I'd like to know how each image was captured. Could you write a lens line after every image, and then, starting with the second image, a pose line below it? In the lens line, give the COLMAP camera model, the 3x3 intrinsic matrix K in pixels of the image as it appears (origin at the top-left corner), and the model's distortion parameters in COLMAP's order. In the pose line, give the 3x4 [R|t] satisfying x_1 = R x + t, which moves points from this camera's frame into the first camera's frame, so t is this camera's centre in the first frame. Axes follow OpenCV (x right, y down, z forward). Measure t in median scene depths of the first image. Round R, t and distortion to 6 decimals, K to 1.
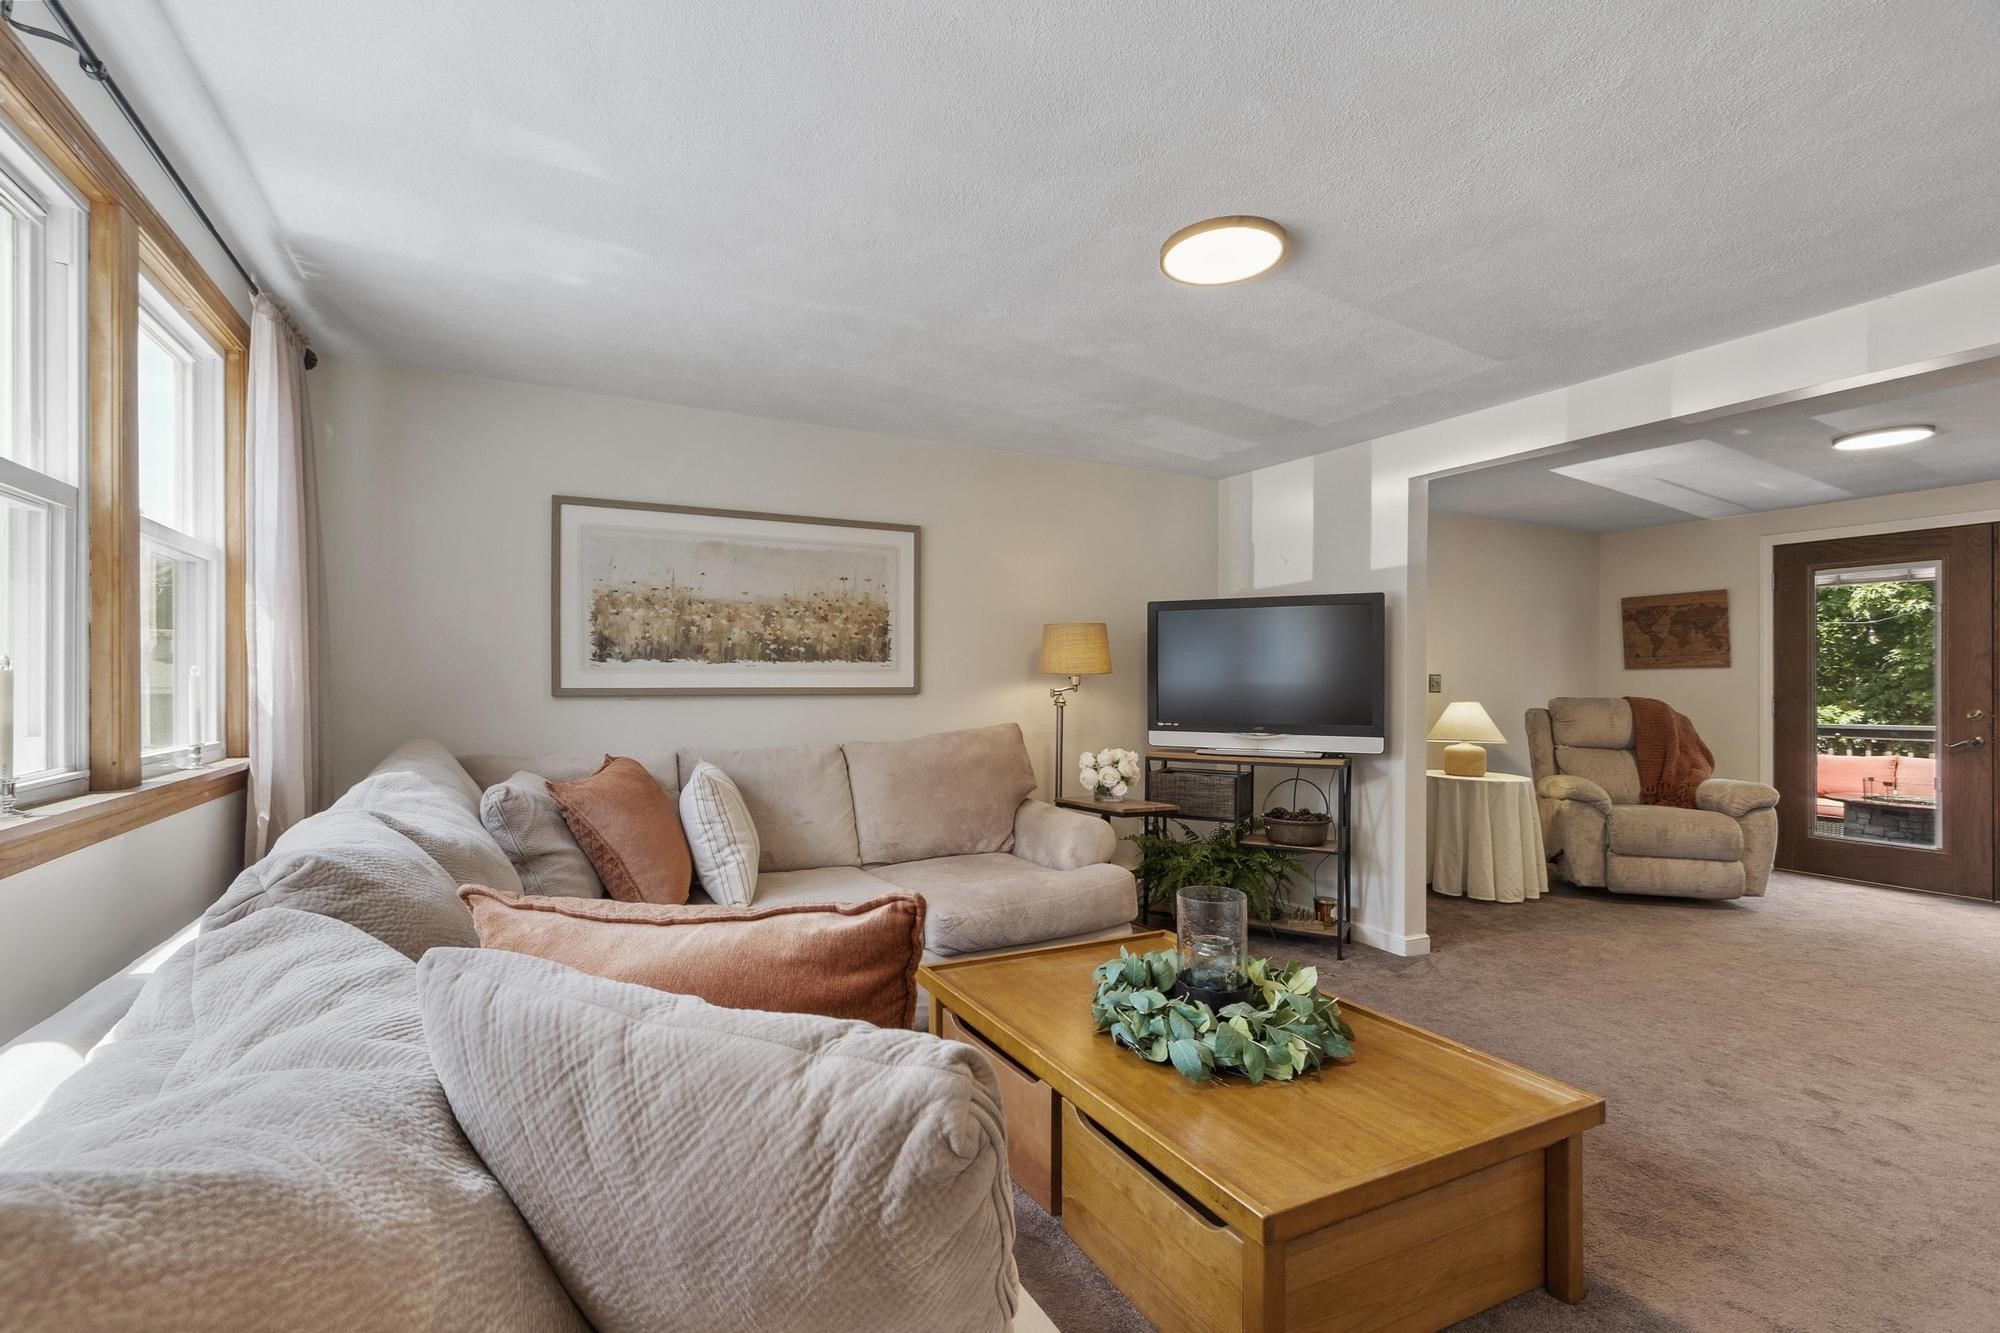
lens RADIAL K [[886.5, 0, 957.2], [0, 886.5, 676.3], [0, 0, 1]] dist [0.000980, 0.000506]
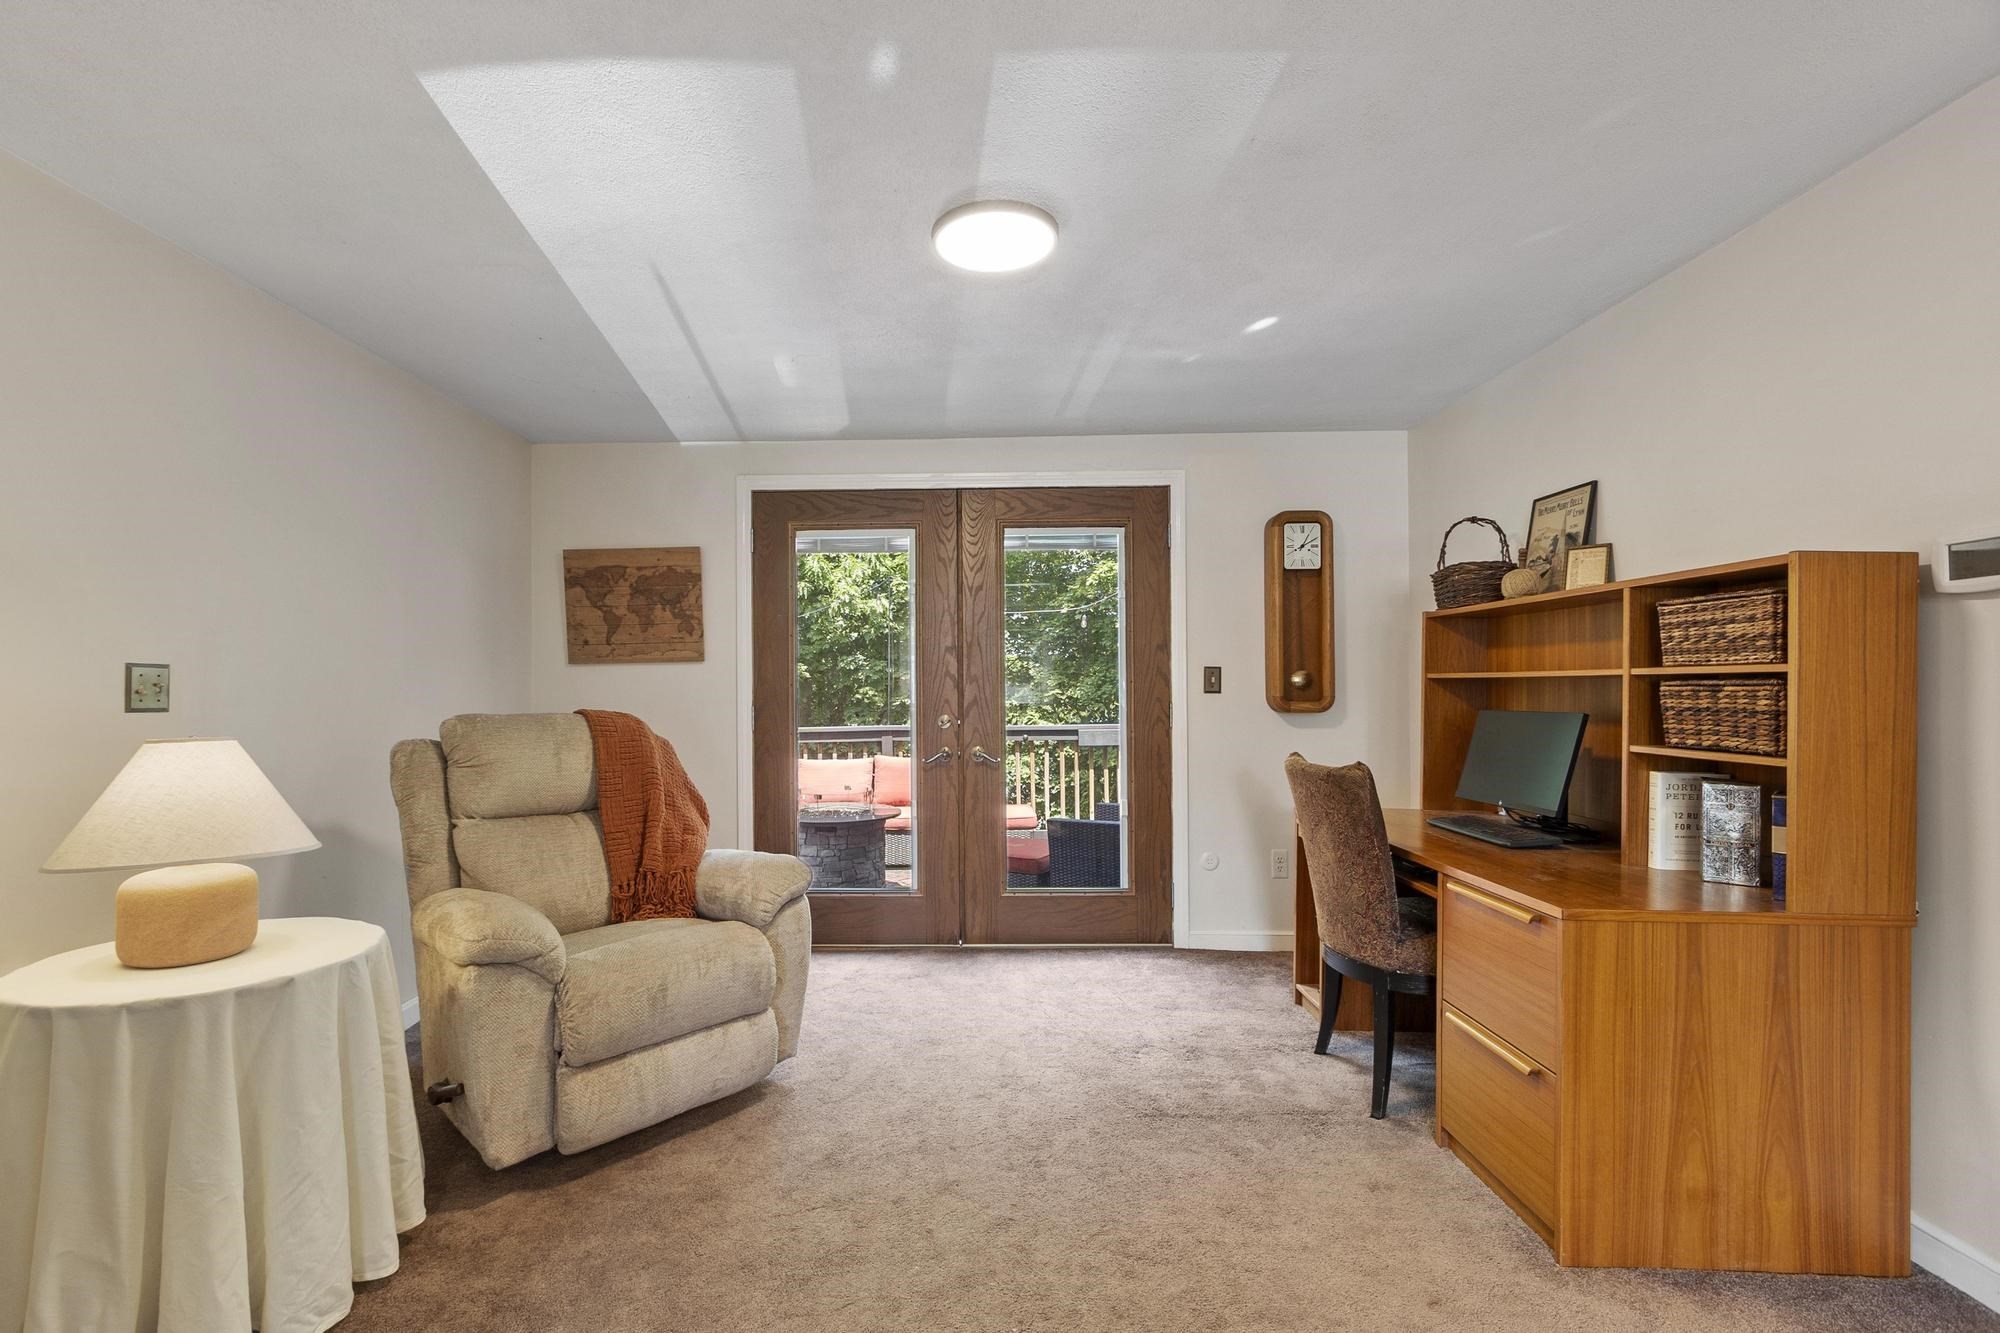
lens RADIAL K [[886.5, 0, 957.2], [0, 886.5, 676.3], [0, 0, 1]] dist [0.000980, 0.000506]
pose [[0.468246, 0.004056, 0.883589, 0.394125], [0.004644, 0.999964, -0.007051, 0.007636], [-0.883586, 0.007405, 0.468210, 0.557704]]
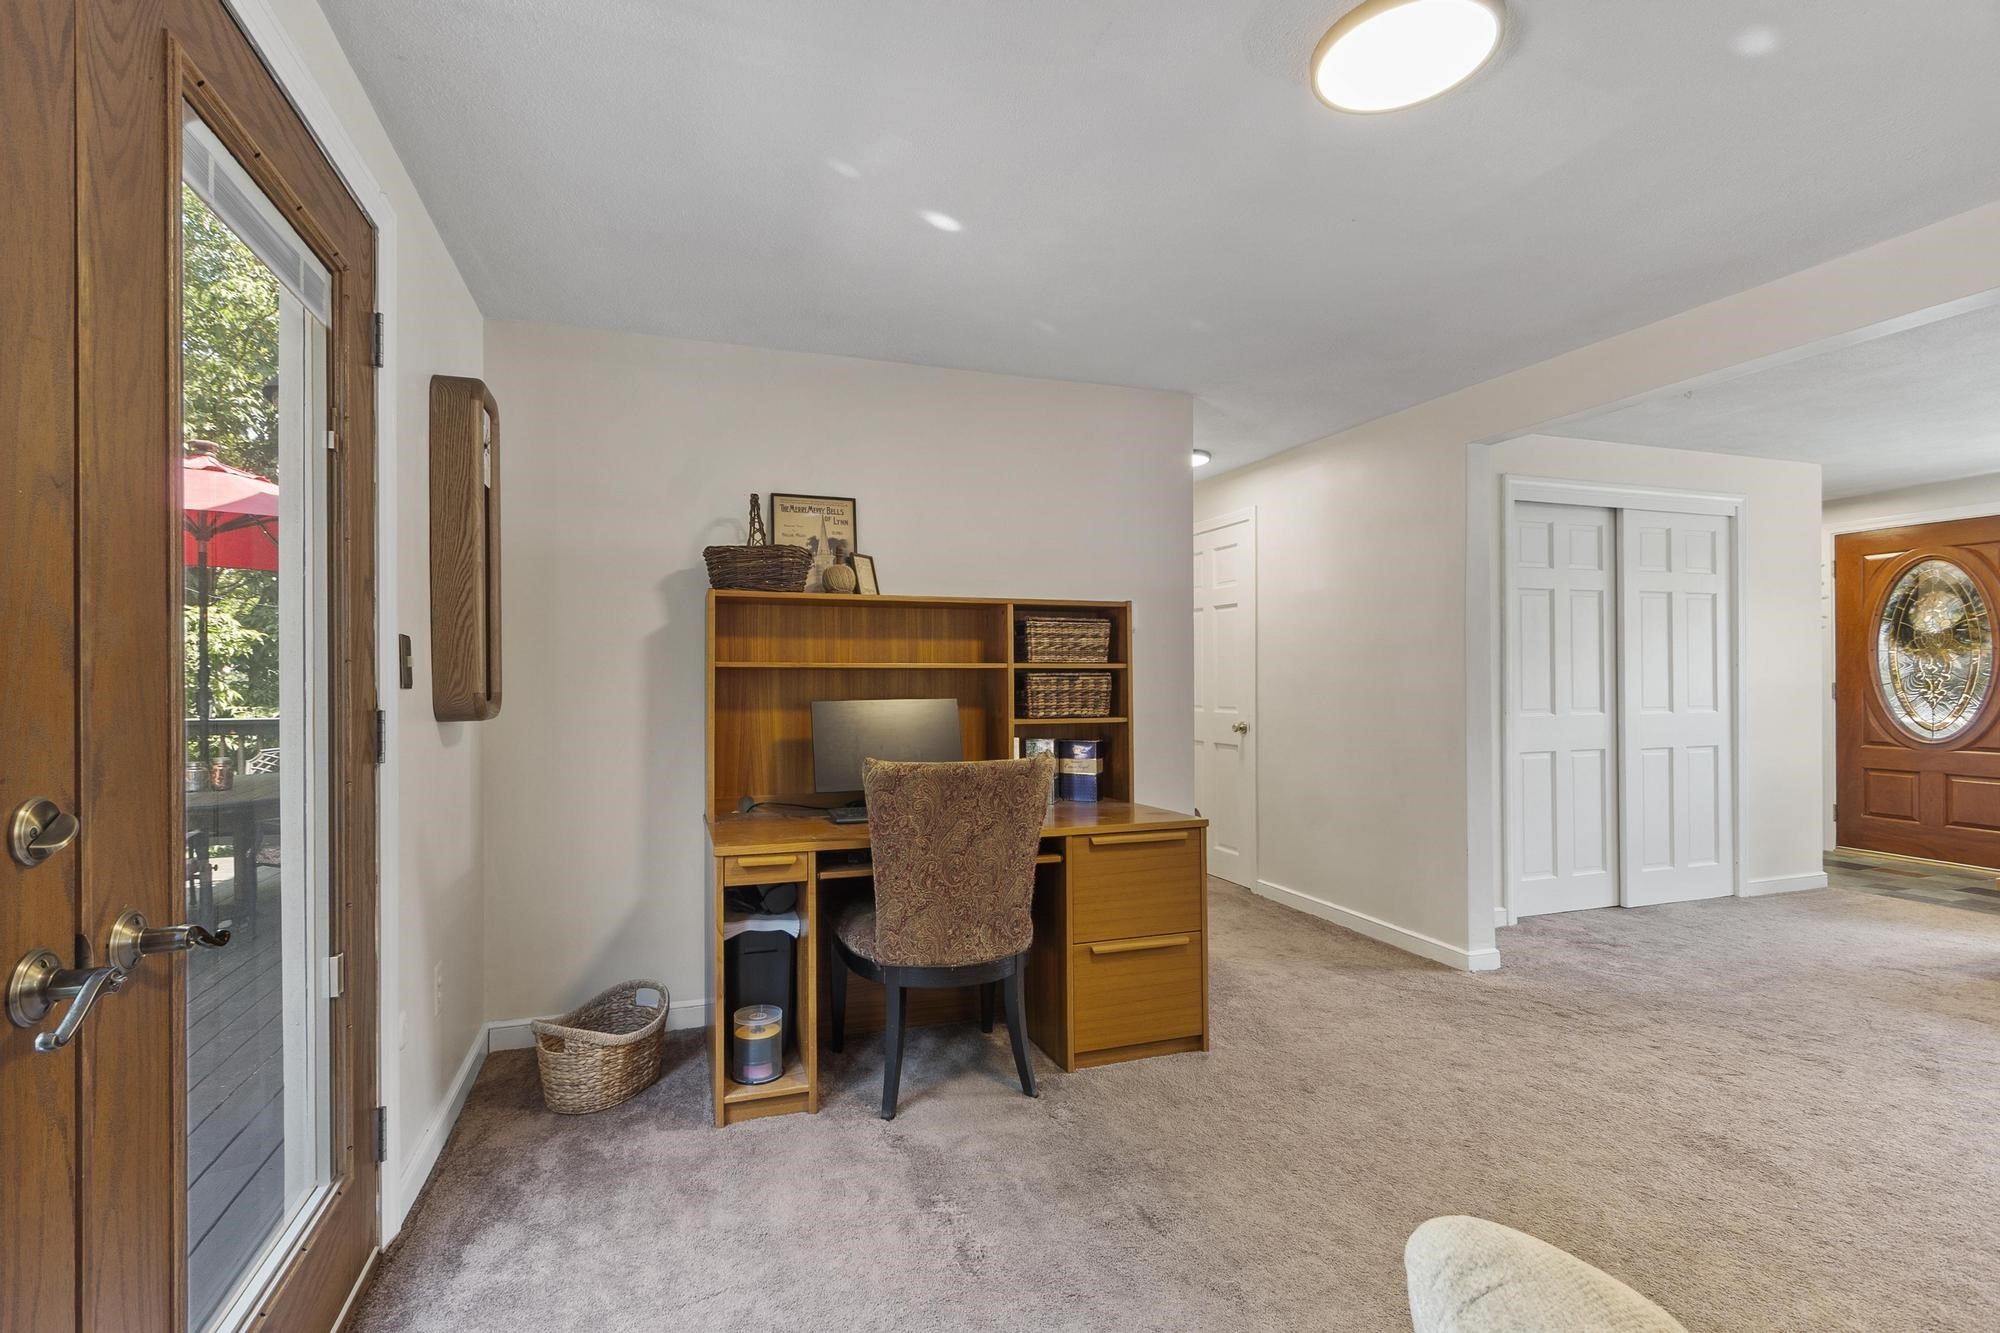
lens RADIAL K [[886.5, 0, 957.2], [0, 886.5, 676.3], [0, 0, 1]] dist [0.000980, 0.000506]
pose [[-0.987829, -0.002012, 0.155529, 0.797211], [-0.002540, 0.999992, -0.003197, 0.011870], [-0.155521, -0.003553, -0.987826, 0.977346]]
